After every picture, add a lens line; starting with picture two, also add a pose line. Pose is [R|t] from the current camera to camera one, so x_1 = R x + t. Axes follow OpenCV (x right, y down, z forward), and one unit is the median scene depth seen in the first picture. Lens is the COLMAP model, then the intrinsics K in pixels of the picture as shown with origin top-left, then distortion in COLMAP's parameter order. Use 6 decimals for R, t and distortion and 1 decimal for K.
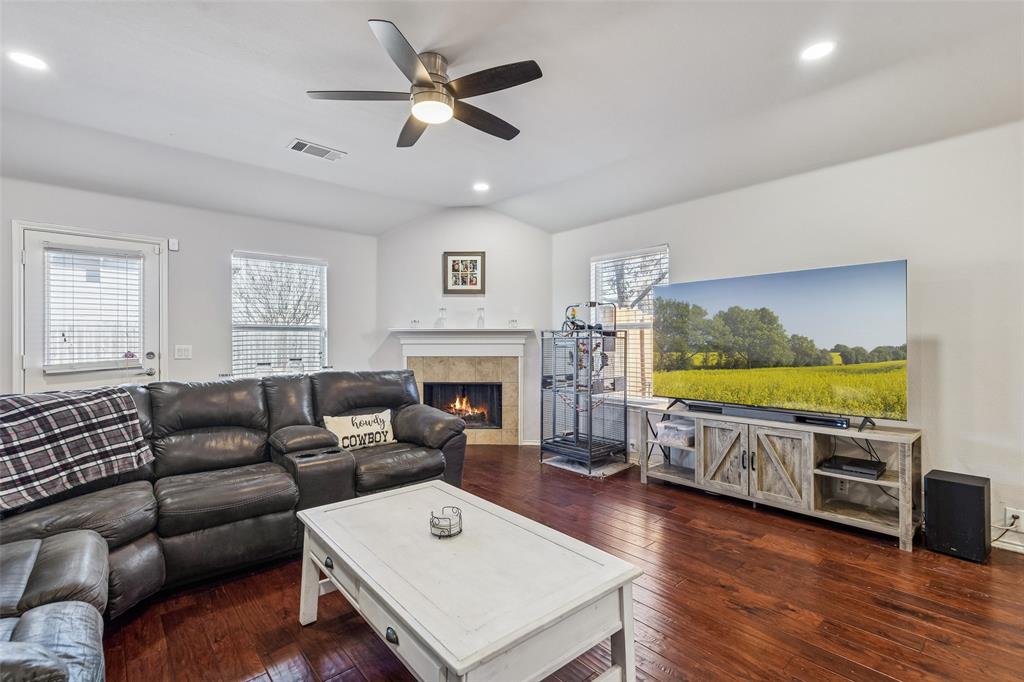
lens RADIAL K [[465.4, 0, 516.3], [0, 465.4, 339.5], [0, 0, 1]] dist [0.011978, 0.000744]
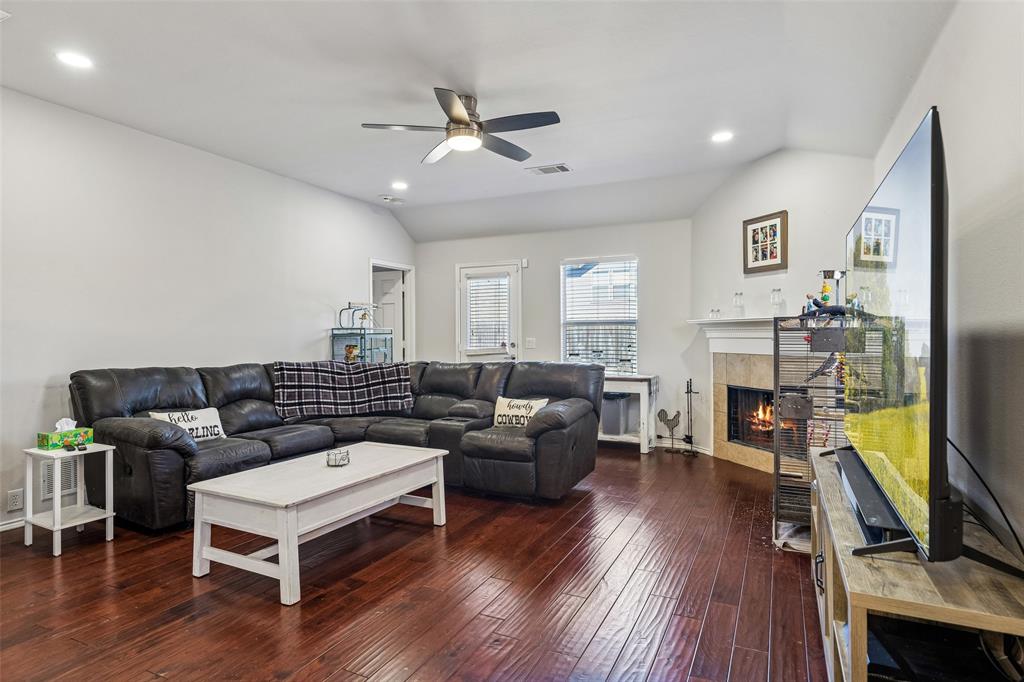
lens RADIAL K [[552.0, 0, 508.8], [0, 552.0, 335.4], [0, 0, 1]] dist [0.004148, -0.001177]
pose [[0.379077, 0.001070, -0.925365, 0.663370], [0.007482, 0.999963, 0.004222, -0.001726], [0.925335, -0.008523, 0.379055, 0.329050]]
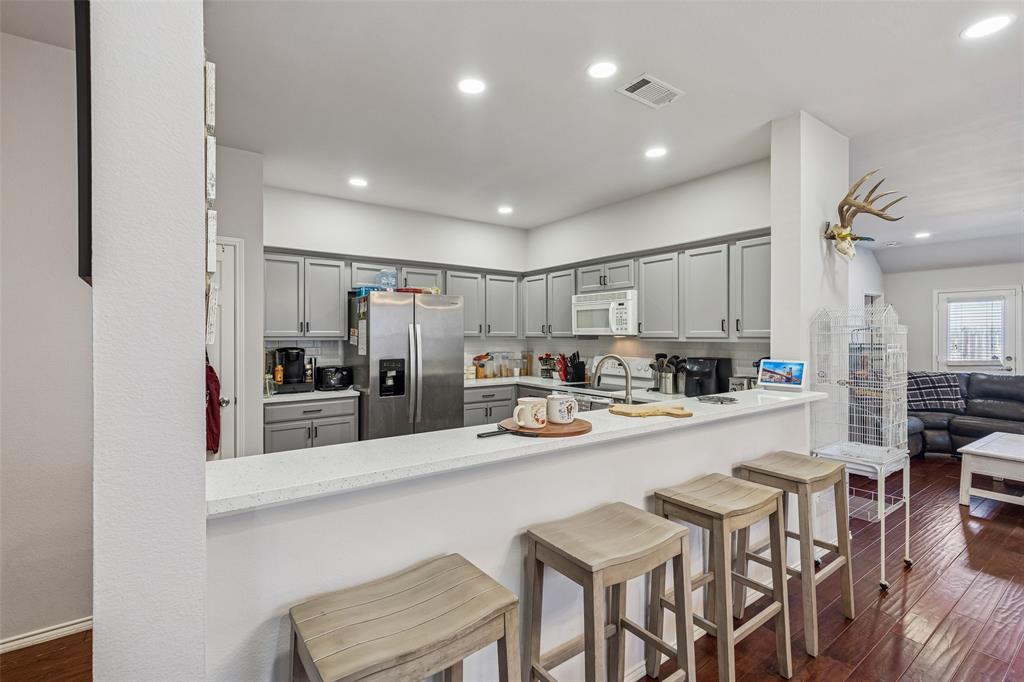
lens RADIAL K [[465.4, 0, 514.4], [0, 465.4, 339.2], [0, 0, 1]] dist [0.011978, 0.000744]
pose [[-0.091823, 0.009497, -0.995730, 0.901237], [0.004075, 0.999950, 0.009162, -0.049714], [0.995767, -0.003216, -0.091857, -0.497632]]
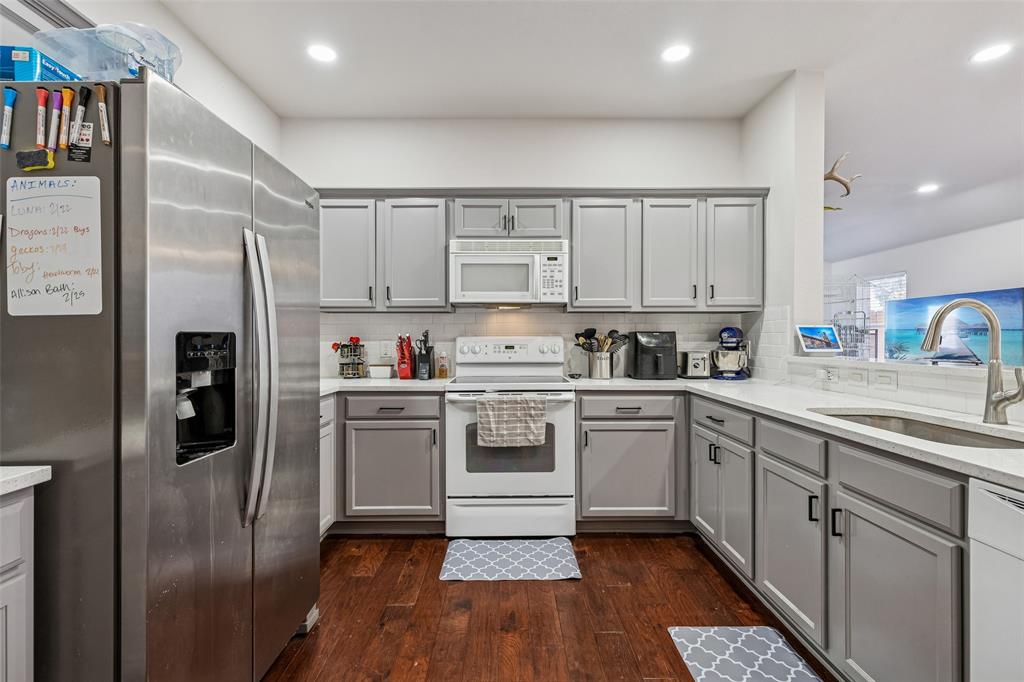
lens RADIAL K [[465.4, 0, 515.2], [0, 465.4, 339.2], [0, 0, 1]] dist [0.011978, 0.000744]
pose [[0.755788, 0.002503, -0.654812, 0.348882], [0.003155, 0.999967, 0.007464, -0.001855], [0.654809, -0.007707, 0.755755, -0.898899]]
